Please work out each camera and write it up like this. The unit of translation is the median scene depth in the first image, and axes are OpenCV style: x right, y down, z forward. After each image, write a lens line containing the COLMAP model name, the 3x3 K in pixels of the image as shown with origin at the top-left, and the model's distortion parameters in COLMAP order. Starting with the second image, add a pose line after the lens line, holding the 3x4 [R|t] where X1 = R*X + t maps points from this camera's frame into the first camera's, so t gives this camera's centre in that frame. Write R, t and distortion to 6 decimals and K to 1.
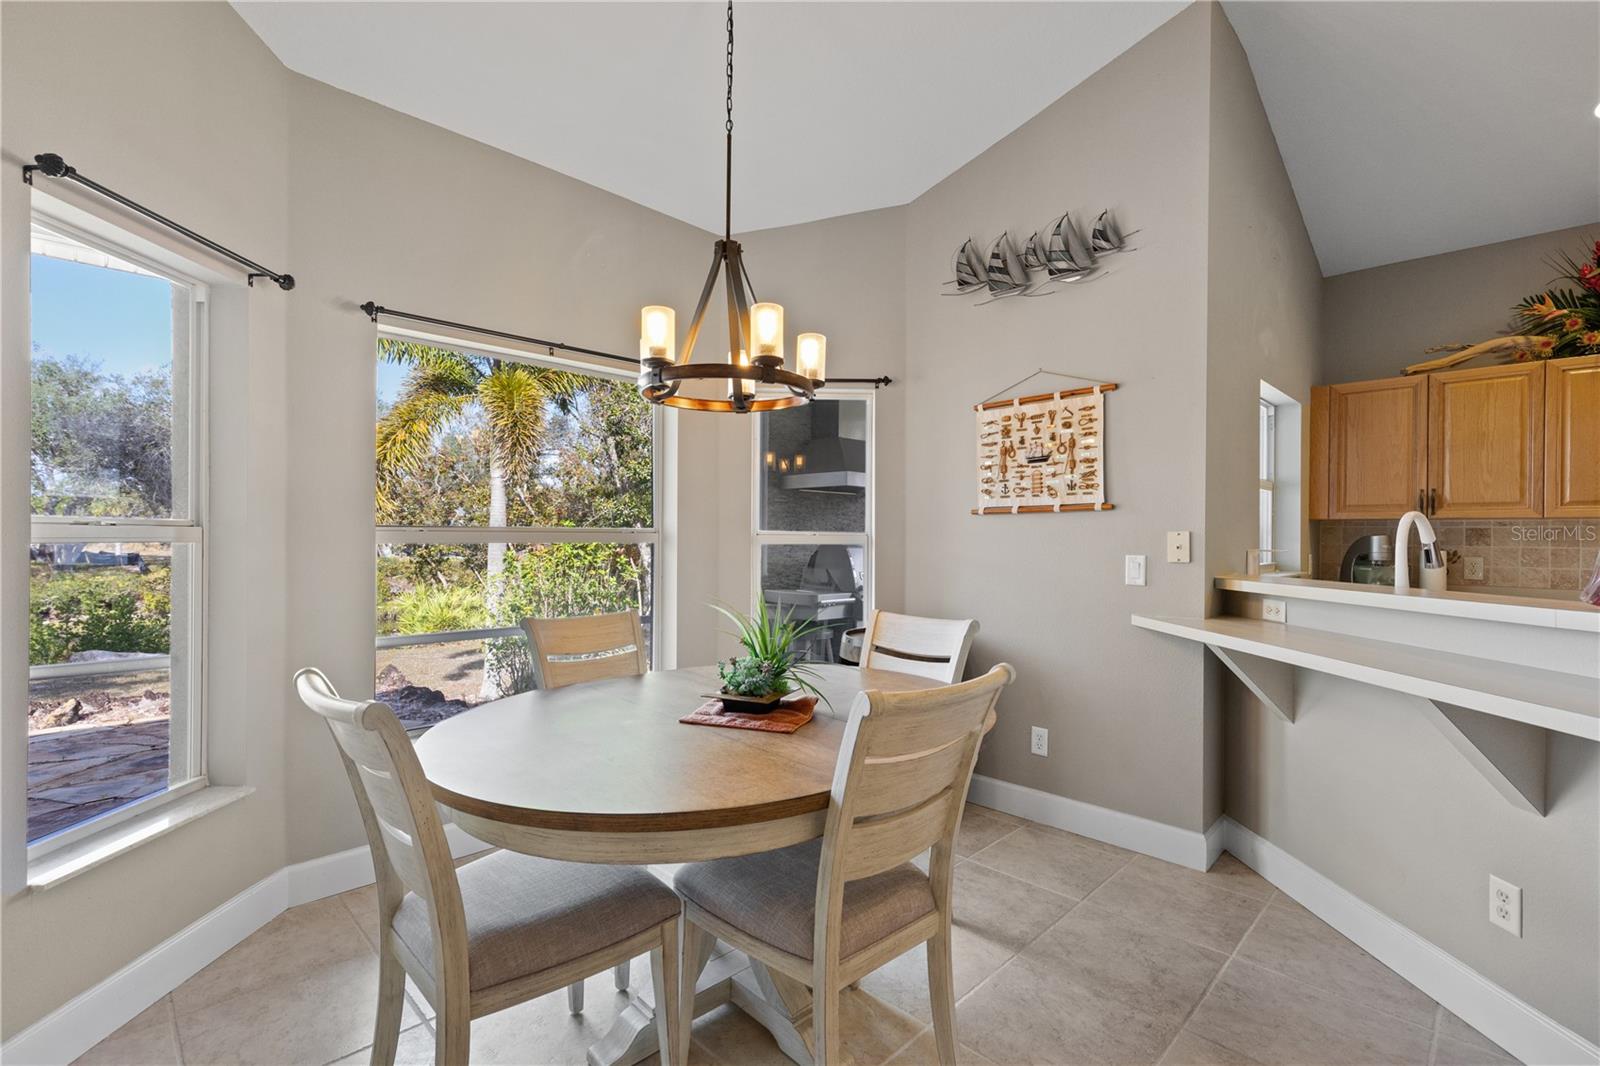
lens RADIAL K [[721.4, 0, 791.8], [0, 721.4, 537.8], [0, 0, 1]] dist [0.004583, -0.002617]
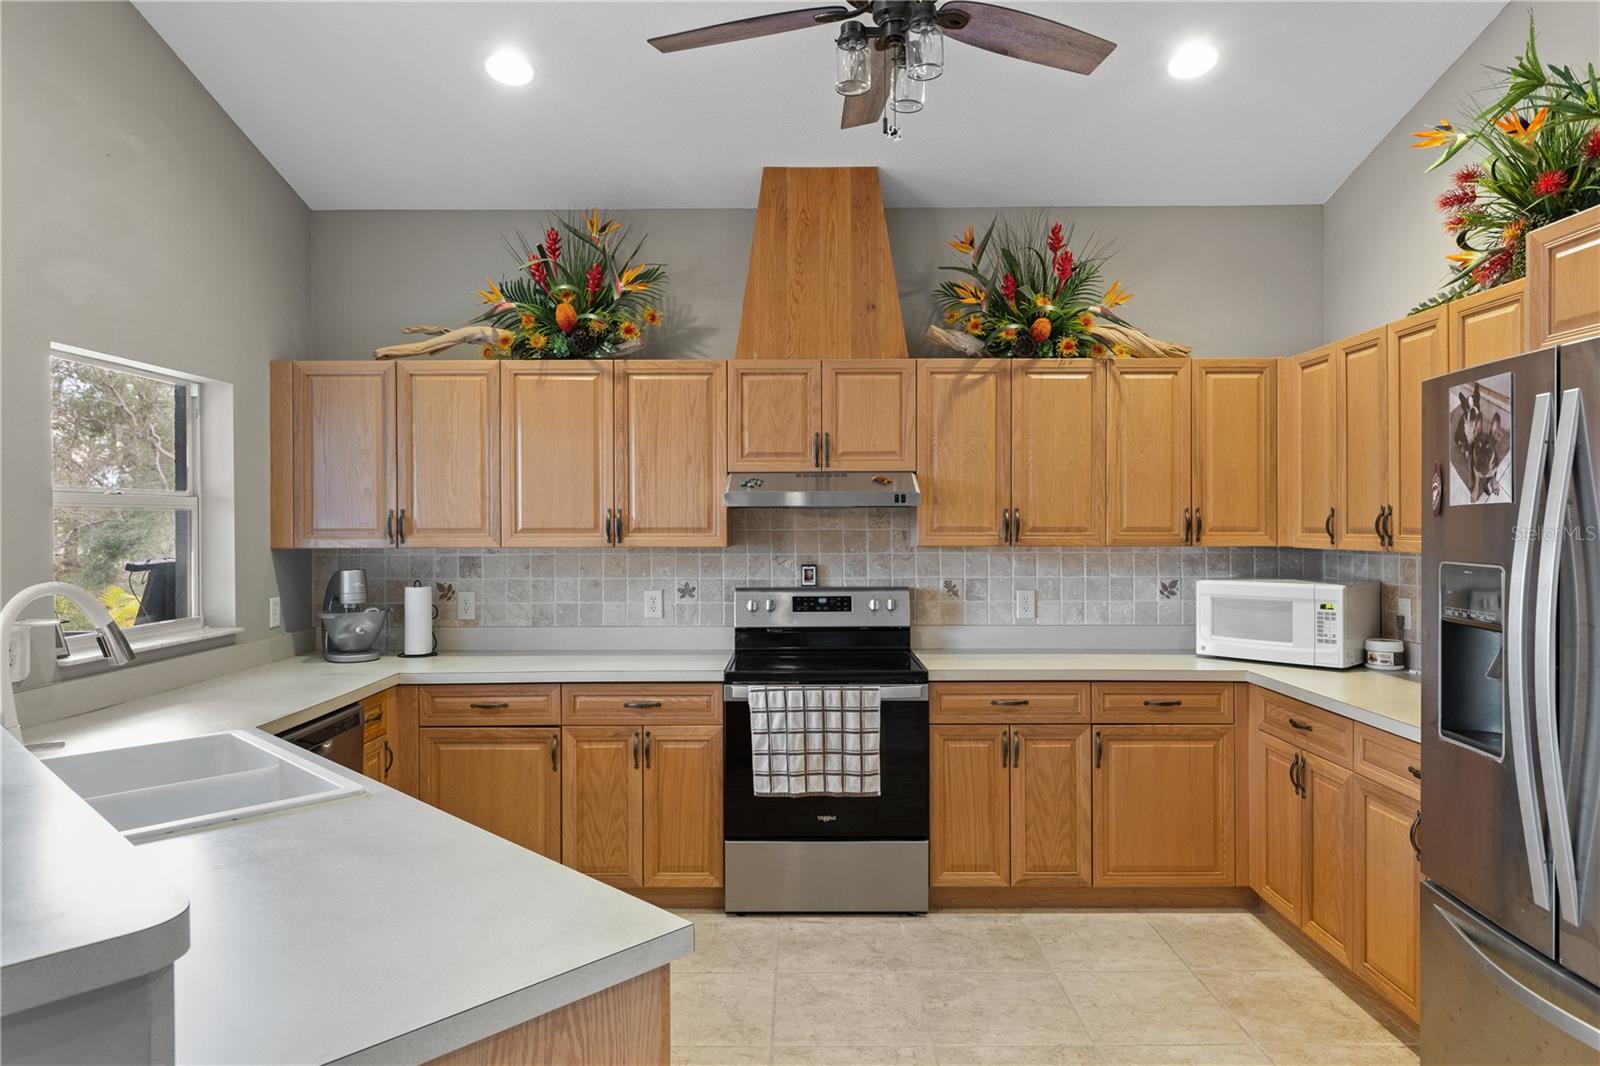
lens RADIAL K [[970.3, 0, 802.5], [0, 970.3, 526.4], [0, 0, 1]] dist [-0.003413, 0.001888]
pose [[0.699897, -0.014440, 0.714098, 0.512715], [0.013476, 0.999885, 0.007011, -0.059297], [-0.714117, 0.004716, 0.700010, -0.040610]]
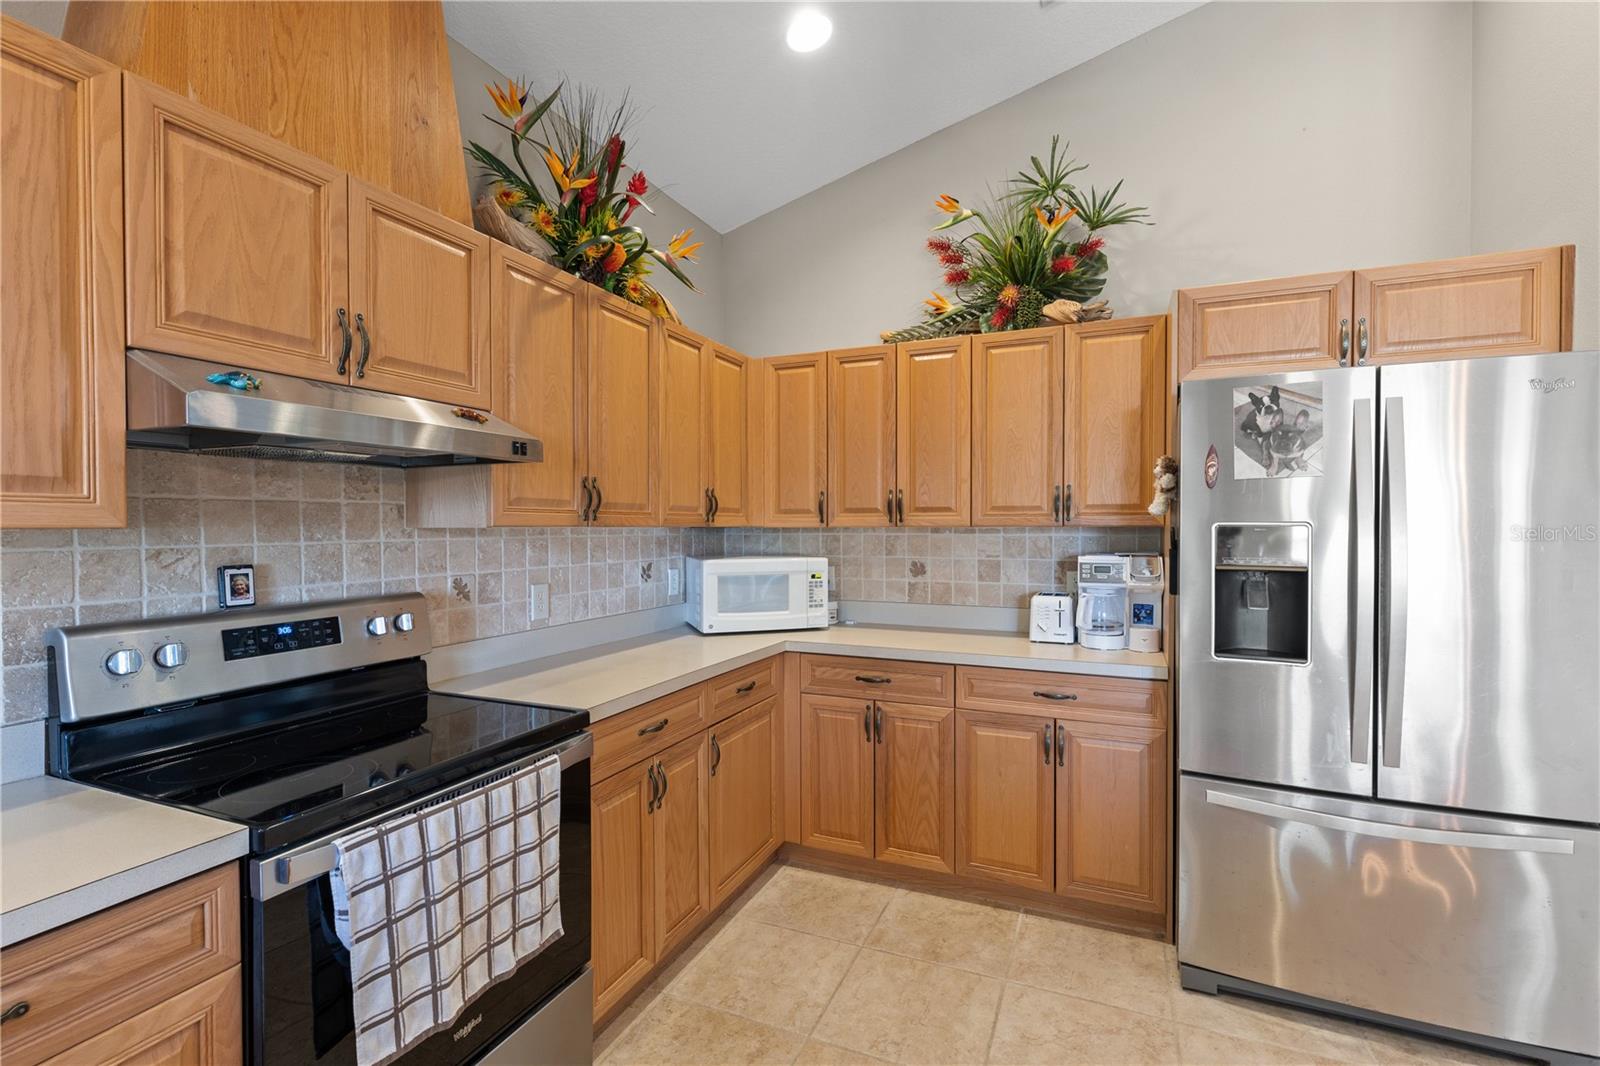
lens RADIAL K [[721.4, 0, 797.8], [0, 721.4, 535.8], [0, 0, 1]] dist [0.004583, -0.002617]
pose [[-0.372716, -0.023370, 0.927651, 0.837295], [0.002636, 0.999652, 0.026243, -0.031380], [-0.927942, 0.012227, -0.372524, 0.688548]]
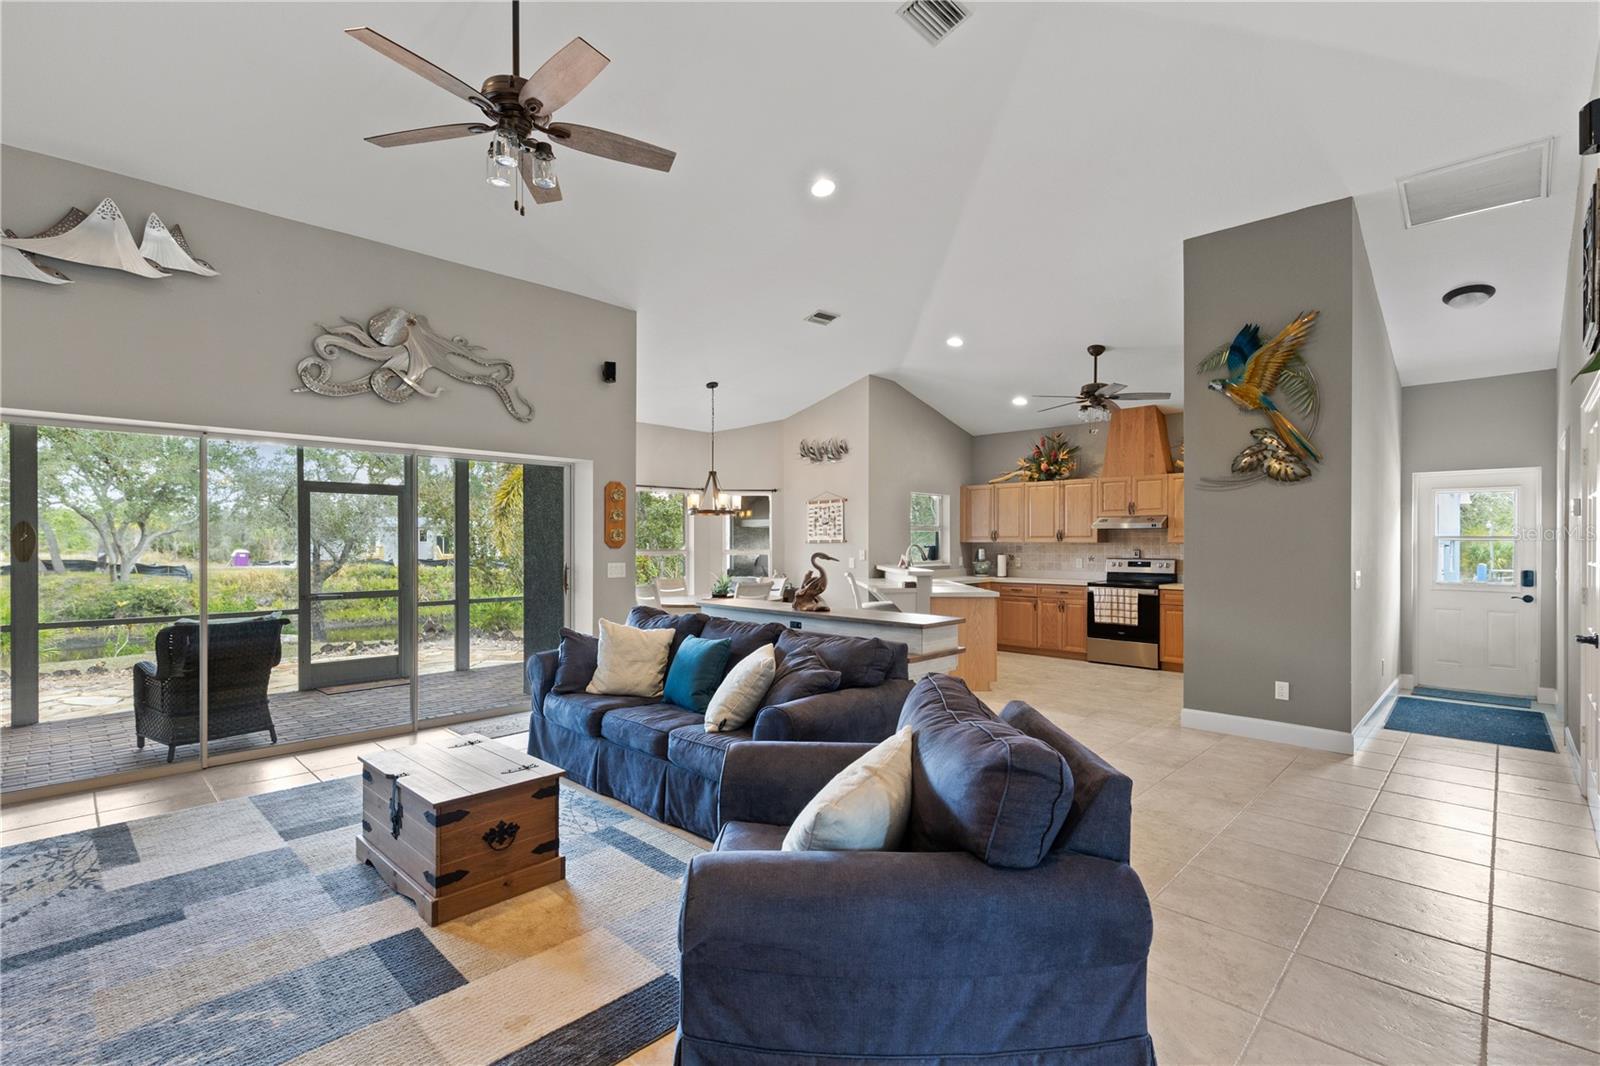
lens RADIAL K [[721.4, 0, 790.8], [0, 721.4, 543.1], [0, 0, 1]] dist [0.004583, -0.002617]
pose [[0.999854, -0.008313, 0.014936, 0.161407], [0.008348, 0.999963, -0.002296, -0.027651], [-0.014917, 0.002421, 0.999886, -1.718365]]
